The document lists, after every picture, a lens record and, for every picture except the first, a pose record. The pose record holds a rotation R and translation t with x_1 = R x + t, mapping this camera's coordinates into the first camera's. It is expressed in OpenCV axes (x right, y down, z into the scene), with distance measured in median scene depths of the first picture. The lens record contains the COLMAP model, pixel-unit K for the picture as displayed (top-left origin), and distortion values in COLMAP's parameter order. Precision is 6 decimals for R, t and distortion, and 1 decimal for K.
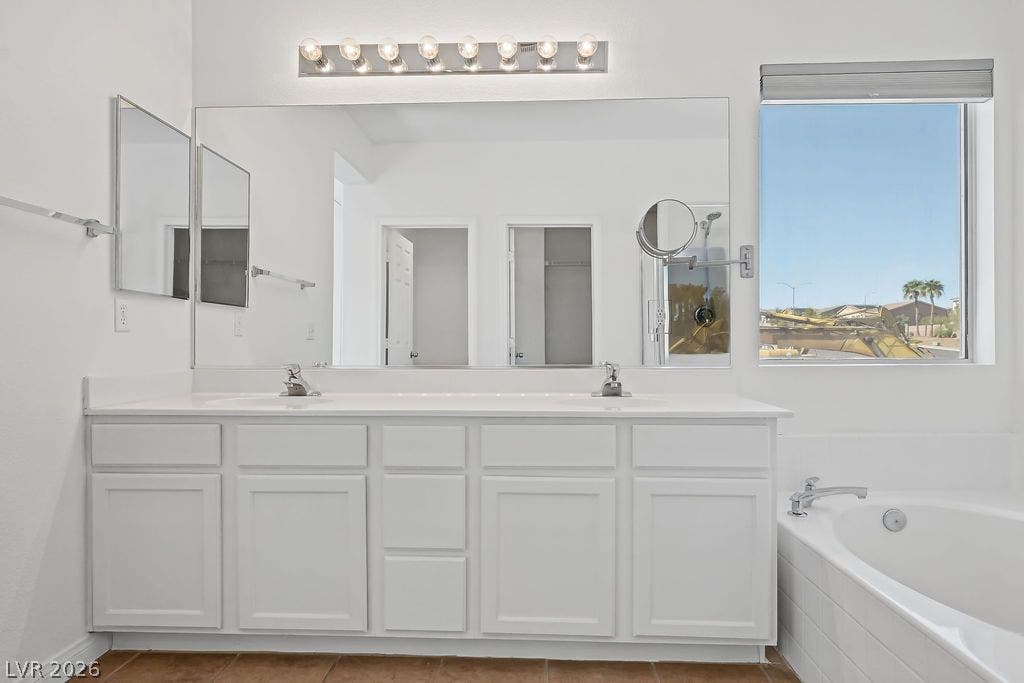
lens RADIAL K [[570.2, 0, 514.8], [0, 570.2, 354.3], [0, 0, 1]] dist [0.001248, -0.002170]
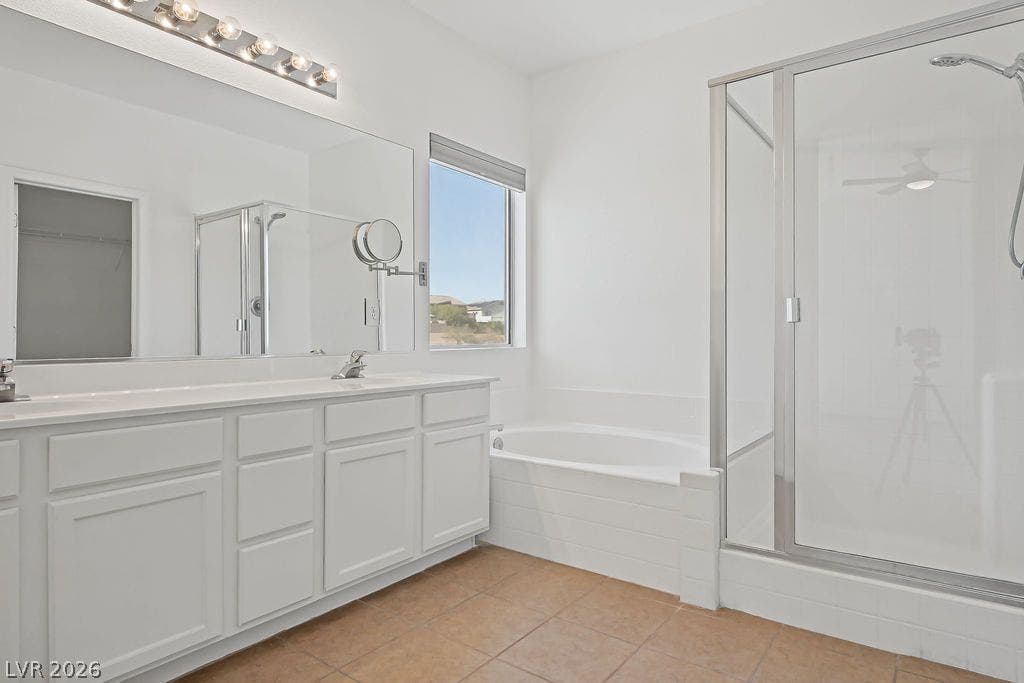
lens RADIAL K [[587.8, 0, 516.9], [0, 587.8, 344.2], [0, 0, 1]] dist [0.002723, 0.002480]
pose [[0.559820, -0.008620, 0.828569, -0.719253], [0.009427, 0.999947, 0.004034, 0.001942], [-0.828560, 0.005553, 0.559872, 0.035490]]
